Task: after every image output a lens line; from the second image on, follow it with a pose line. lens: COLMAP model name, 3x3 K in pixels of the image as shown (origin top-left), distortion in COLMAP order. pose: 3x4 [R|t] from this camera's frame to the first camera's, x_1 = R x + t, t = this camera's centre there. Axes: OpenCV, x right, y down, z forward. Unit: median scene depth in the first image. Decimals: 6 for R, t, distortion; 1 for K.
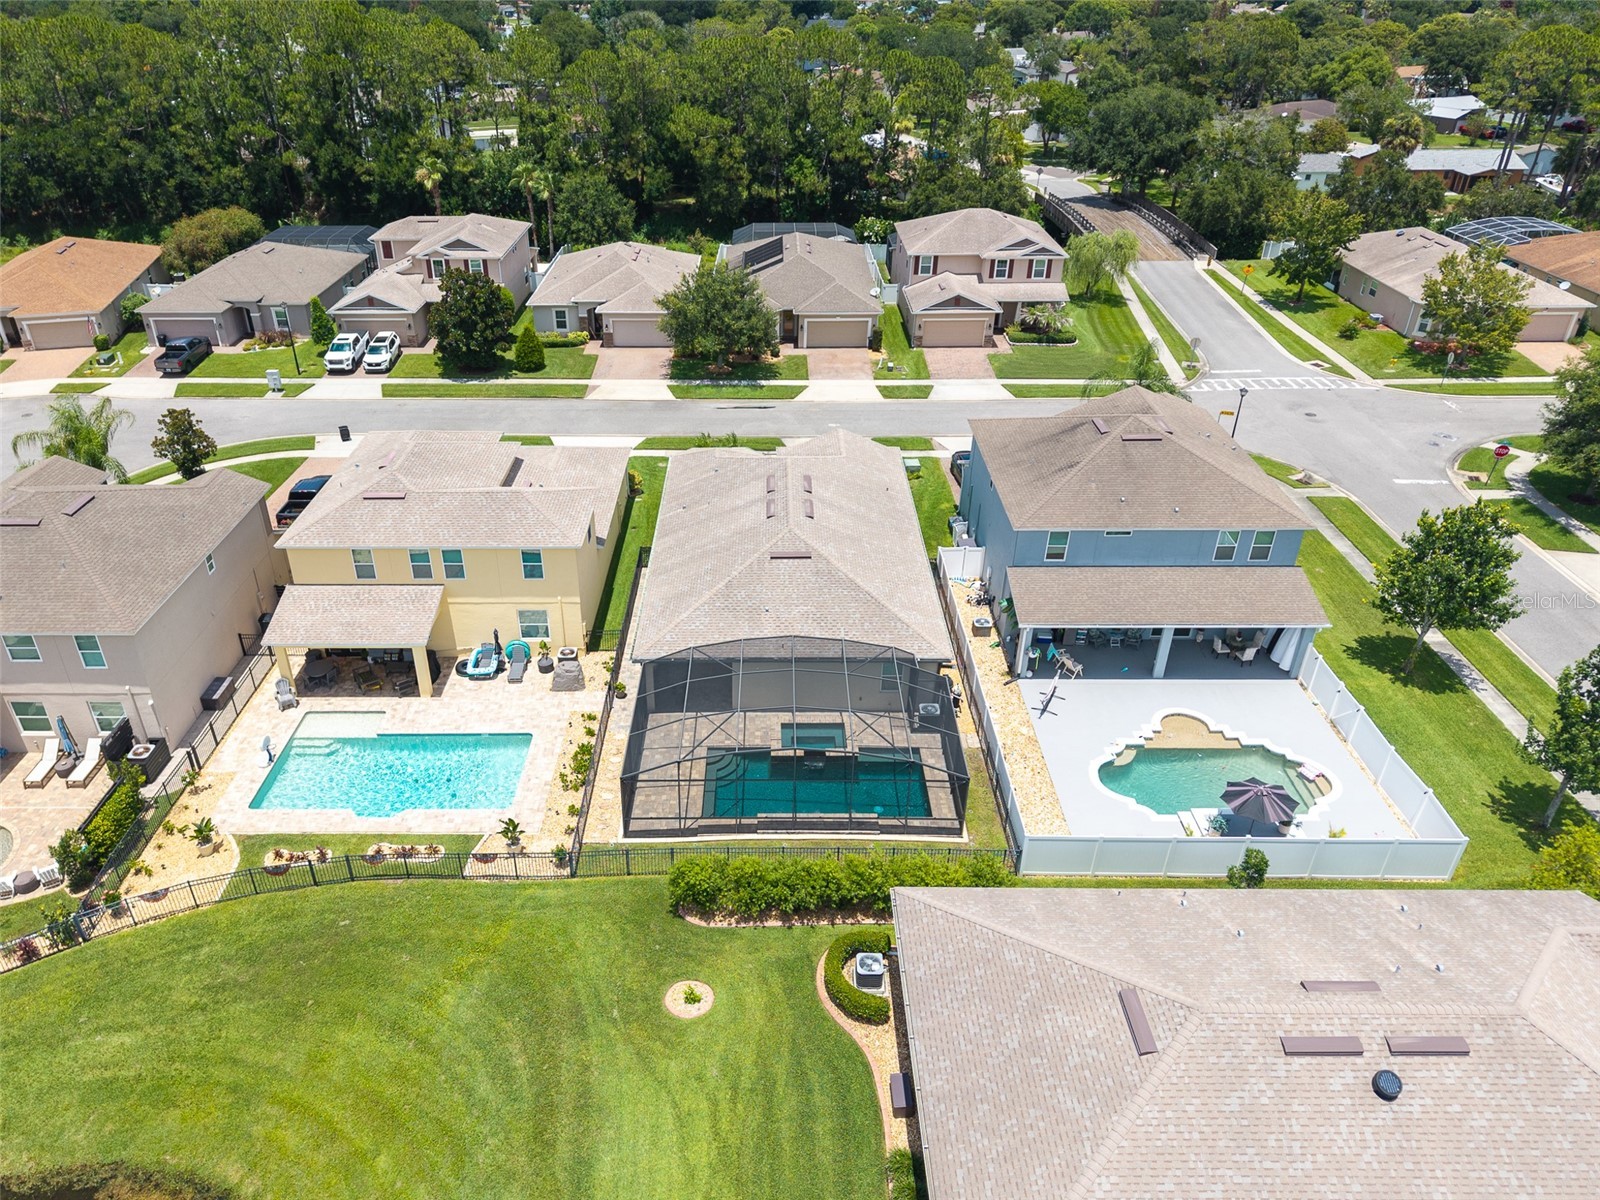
lens RADIAL K [[1096.1, 0, 768.2], [0, 1096.1, 600.8], [0, 0, 1]] dist [0.032575, -0.038771]
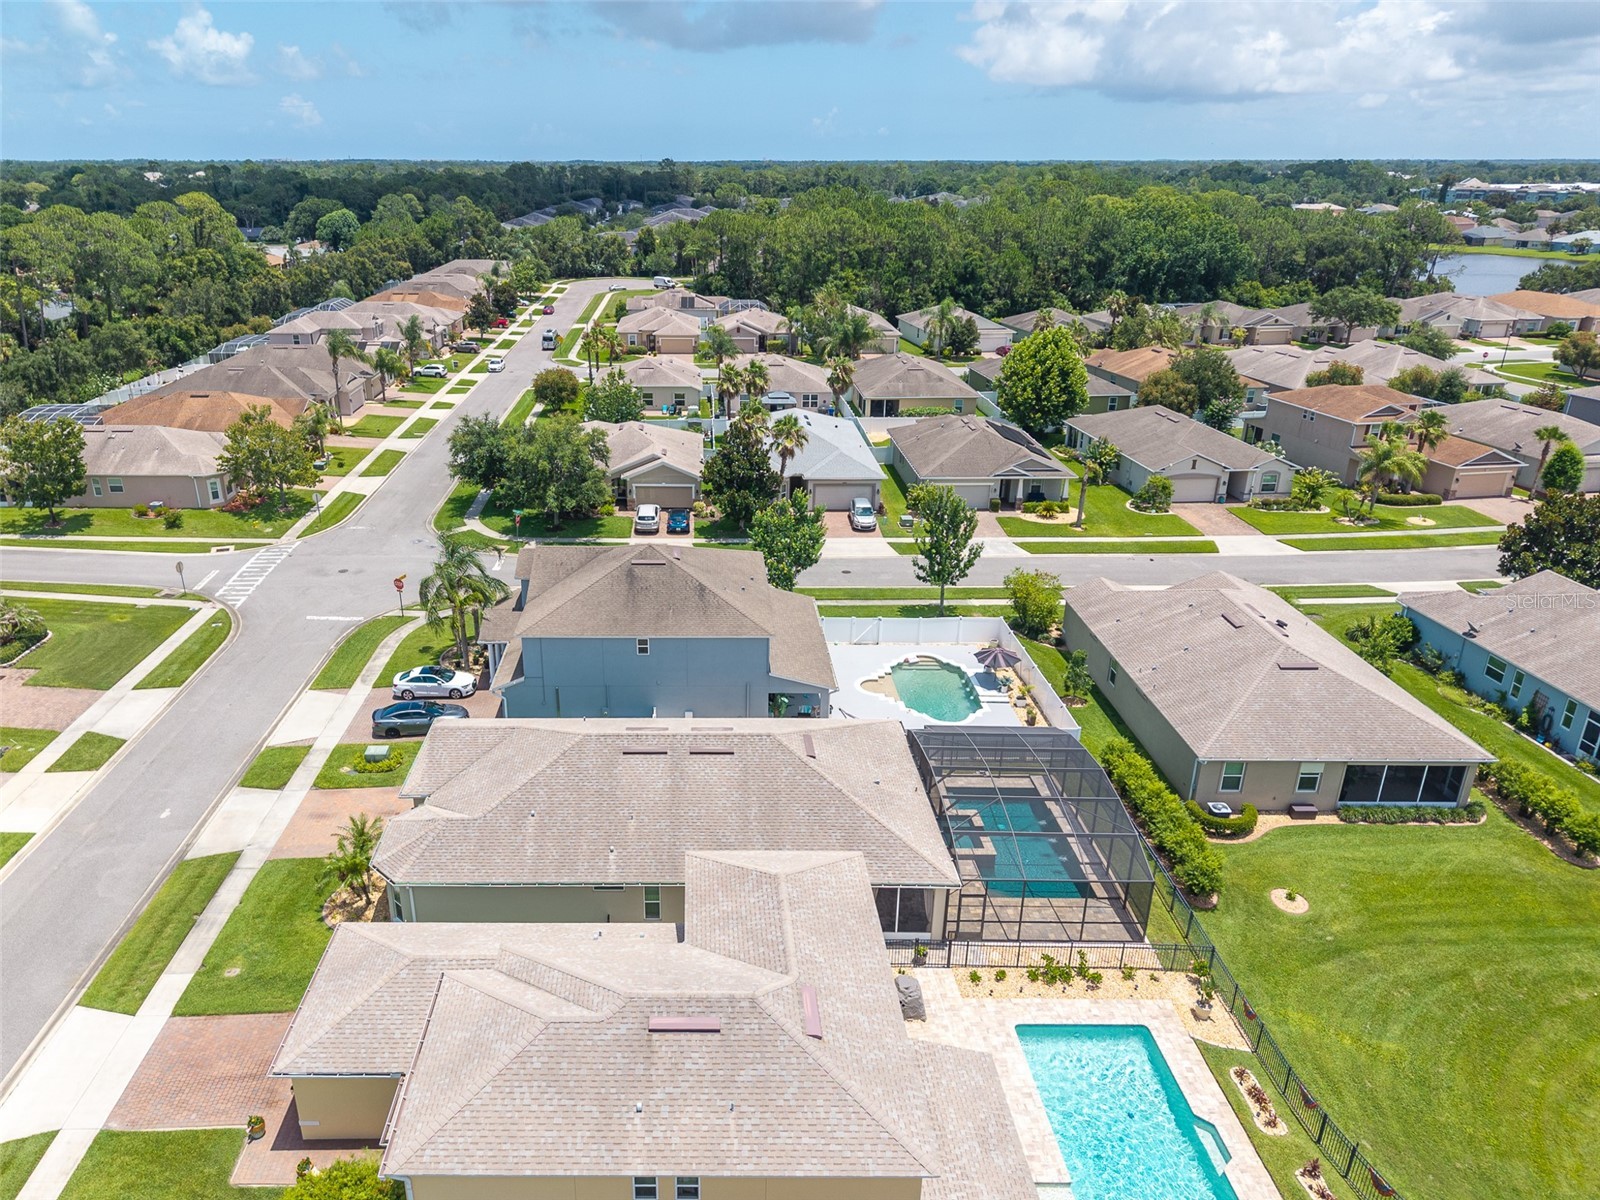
lens RADIAL K [[1117.7, 0, 689.3], [0, 1117.7, 608.3], [0, 0, 1]] dist [0.008772, -0.004104]
pose [[-0.007516, -0.361379, 0.932389, -0.496343], [0.503490, 0.804232, 0.315766, -0.293964], [-0.863968, 0.471822, 0.175907, 0.507420]]
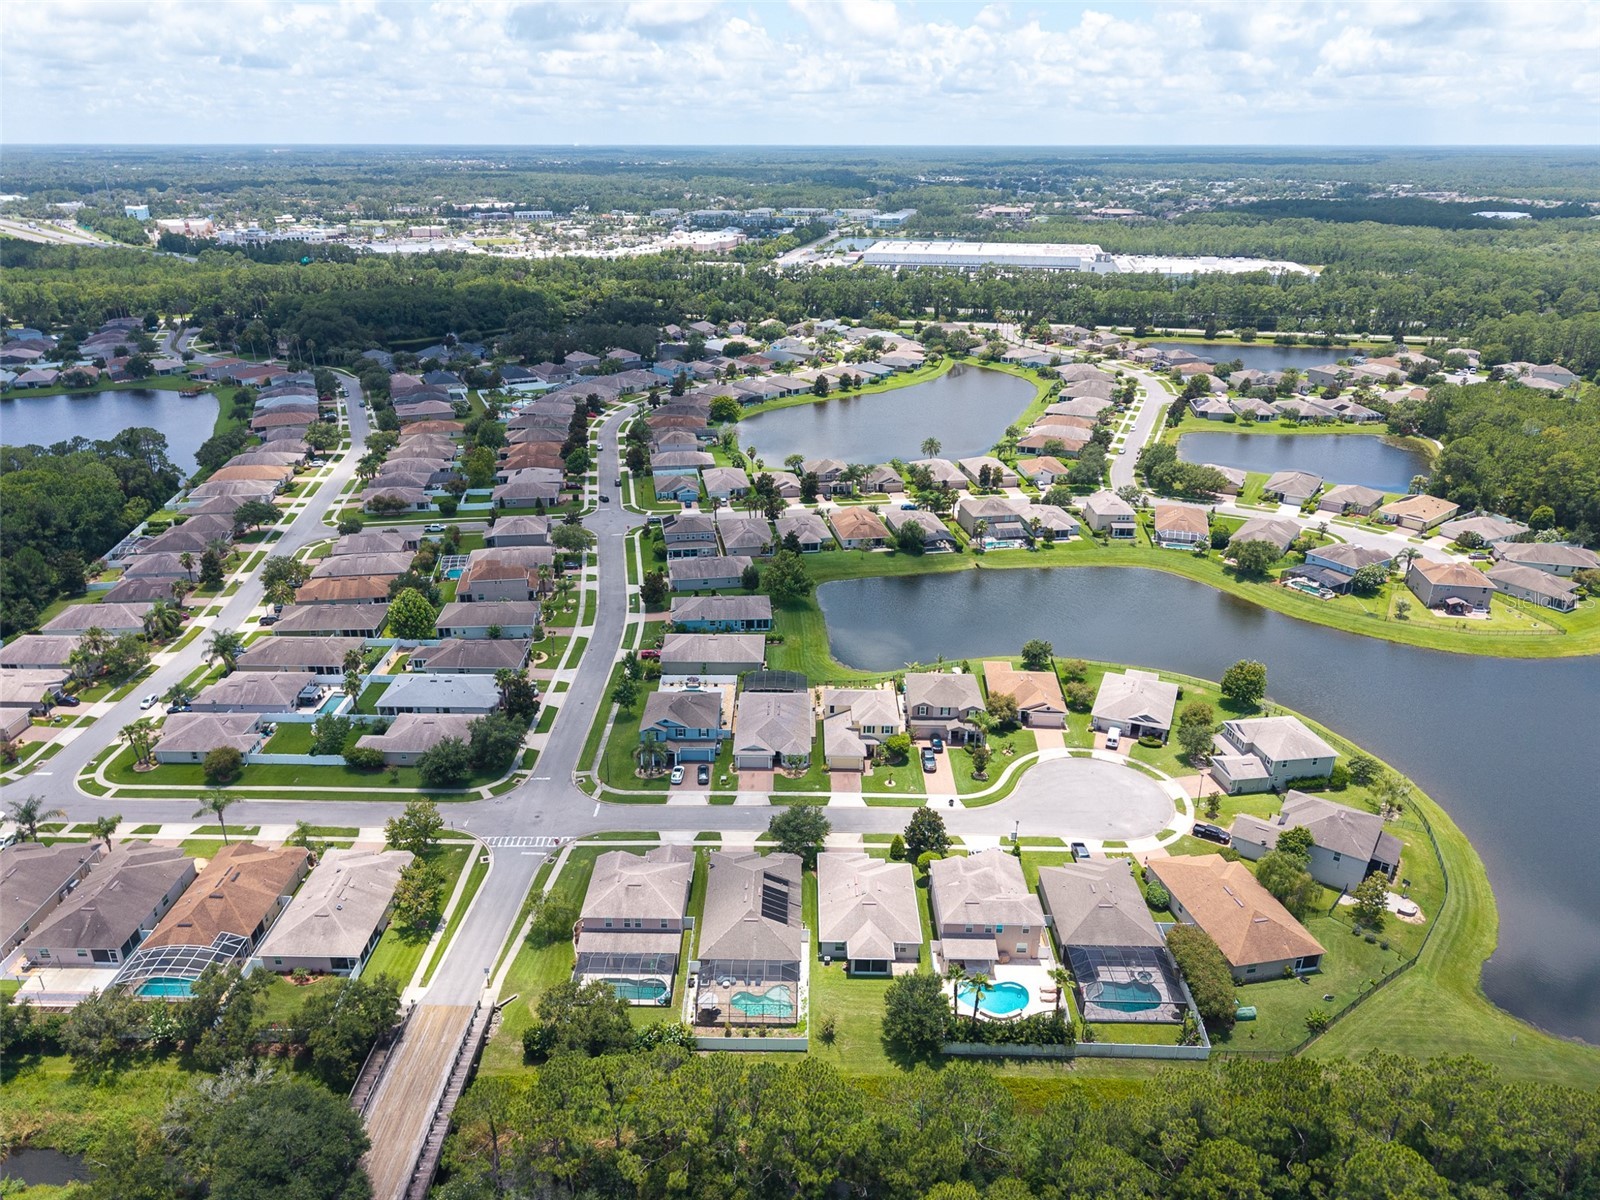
lens RADIAL K [[1074.8, 0, 788.9], [0, 1074.8, 558.3], [0, 0, 1]] dist [0.068443, -0.002005]
pose [[-0.999921, 0.003559, 0.012025, -0.051414], [0.011581, 0.630063, 0.776457, -2.098109], [-0.004813, 0.776536, -0.630055, 1.872371]]
